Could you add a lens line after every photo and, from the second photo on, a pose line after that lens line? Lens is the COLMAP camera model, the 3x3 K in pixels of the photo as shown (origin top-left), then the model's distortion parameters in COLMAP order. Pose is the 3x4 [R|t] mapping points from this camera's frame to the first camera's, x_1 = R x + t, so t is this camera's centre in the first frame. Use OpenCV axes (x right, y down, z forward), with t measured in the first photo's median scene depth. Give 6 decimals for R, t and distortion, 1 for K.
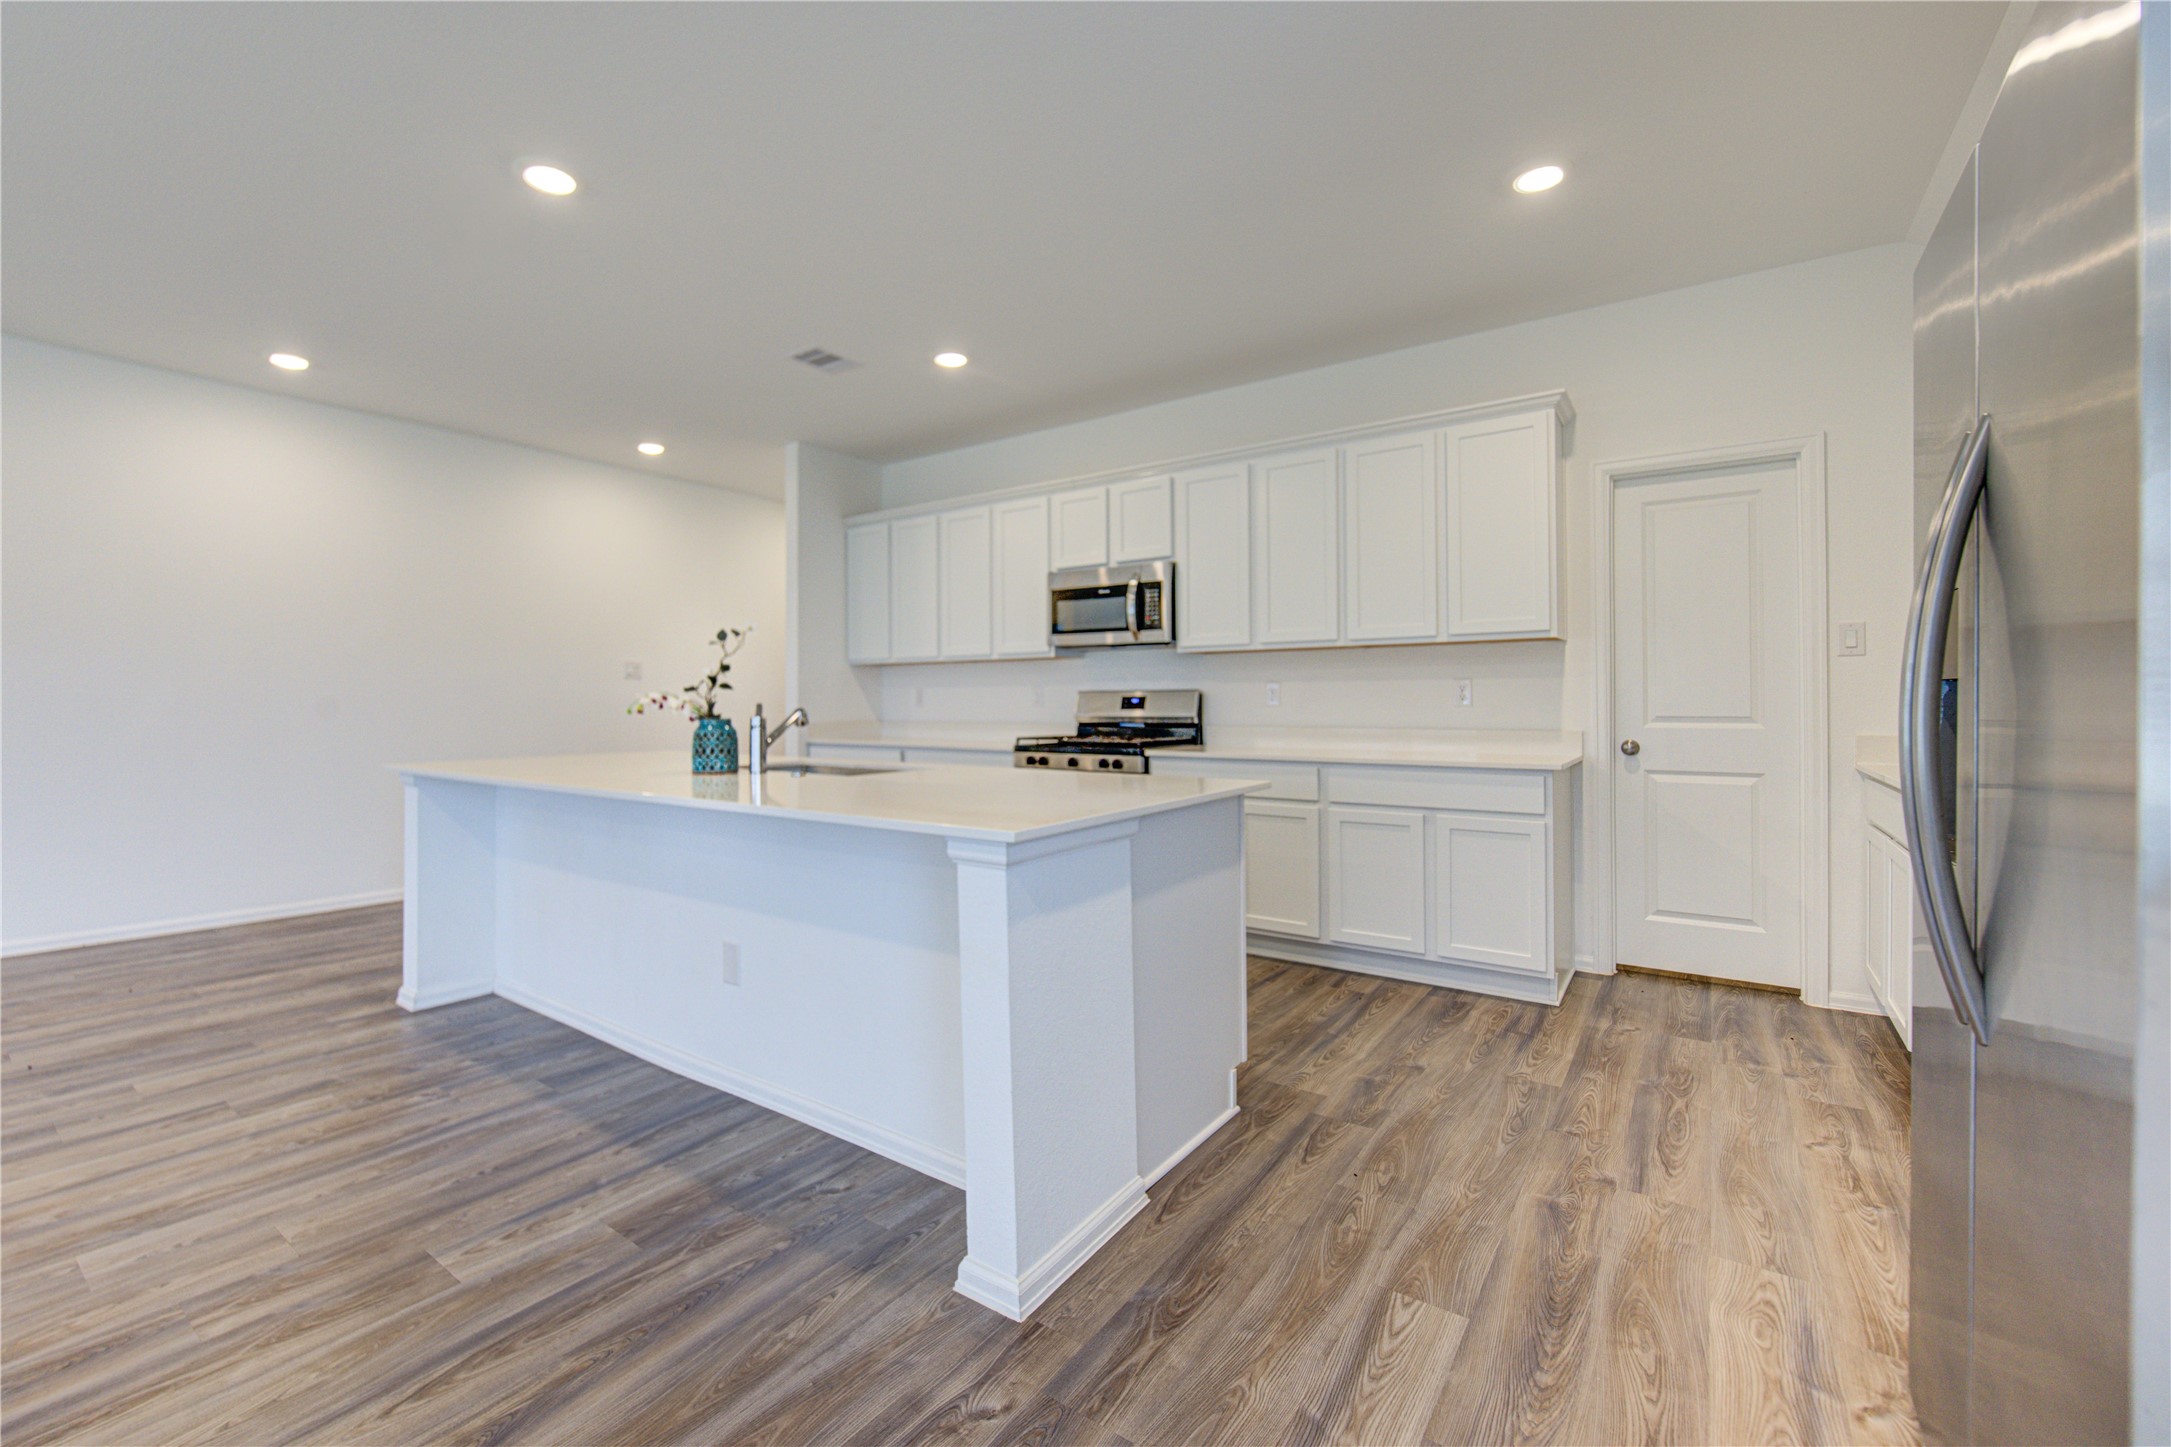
lens RADIAL K [[899.8, 0, 1061.4], [0, 899.8, 697.4], [0, 0, 1]] dist [-0.007656, -0.000074]
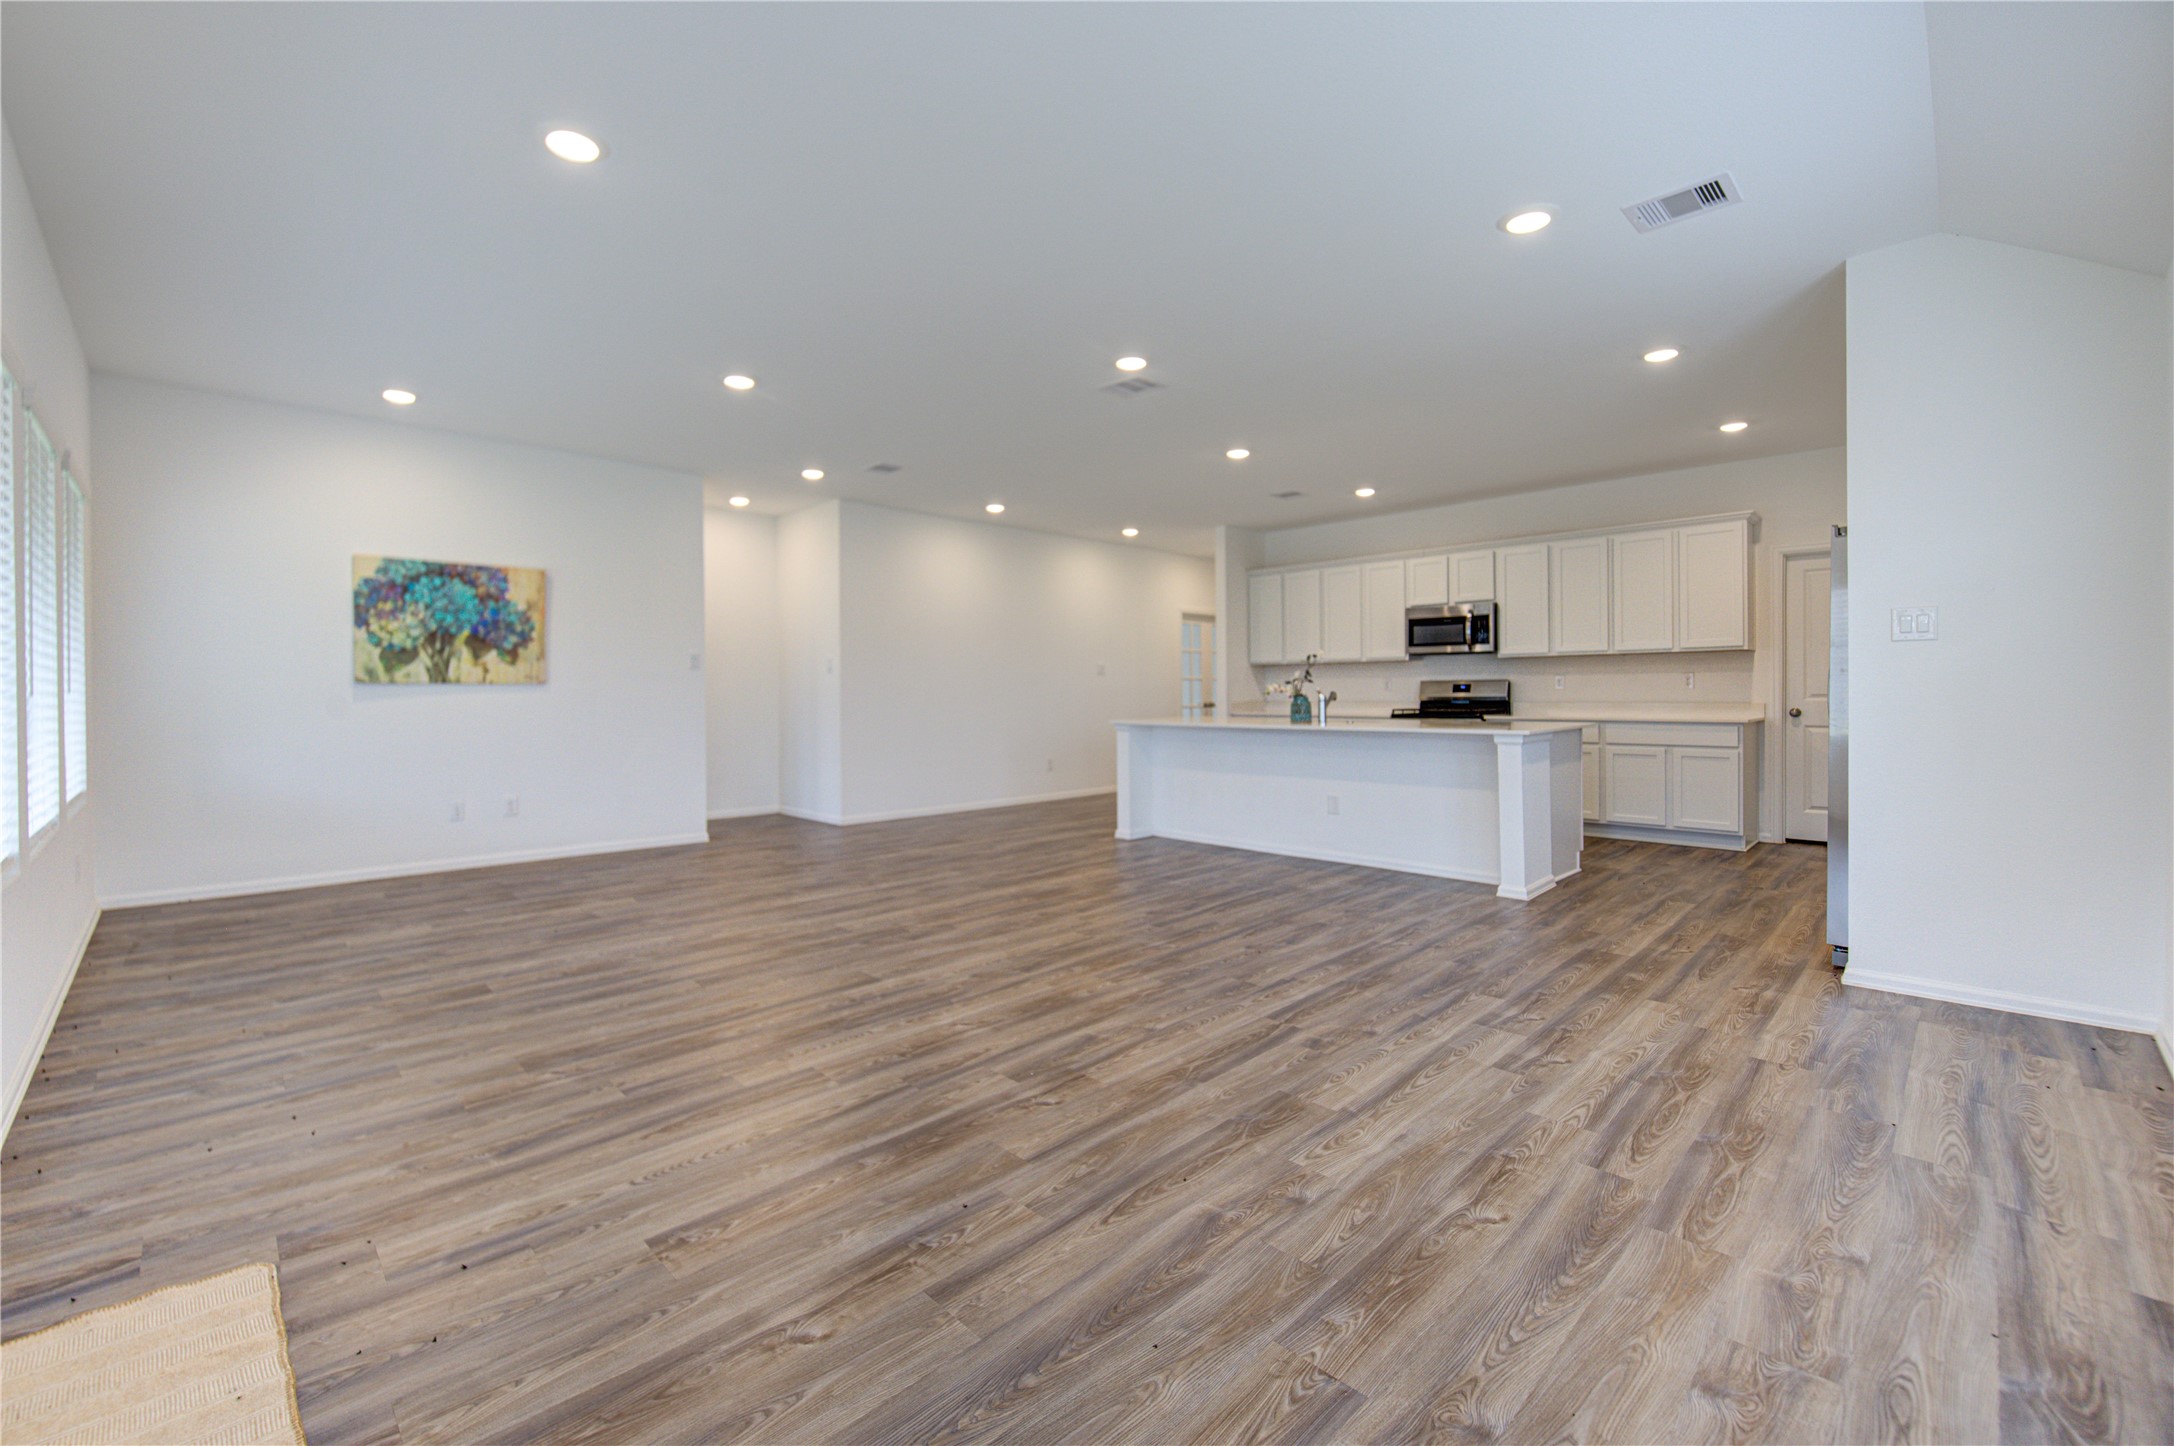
lens RADIAL K [[900.1, 0, 1062.9], [0, 900.1, 698.8], [0, 0, 1]] dist [-0.012945, -0.000280]
pose [[0.984351, -0.002447, -0.176203, -0.521215], [0.005069, 0.999883, 0.014429, -0.002596], [0.176147, -0.015097, 0.984248, -1.085348]]
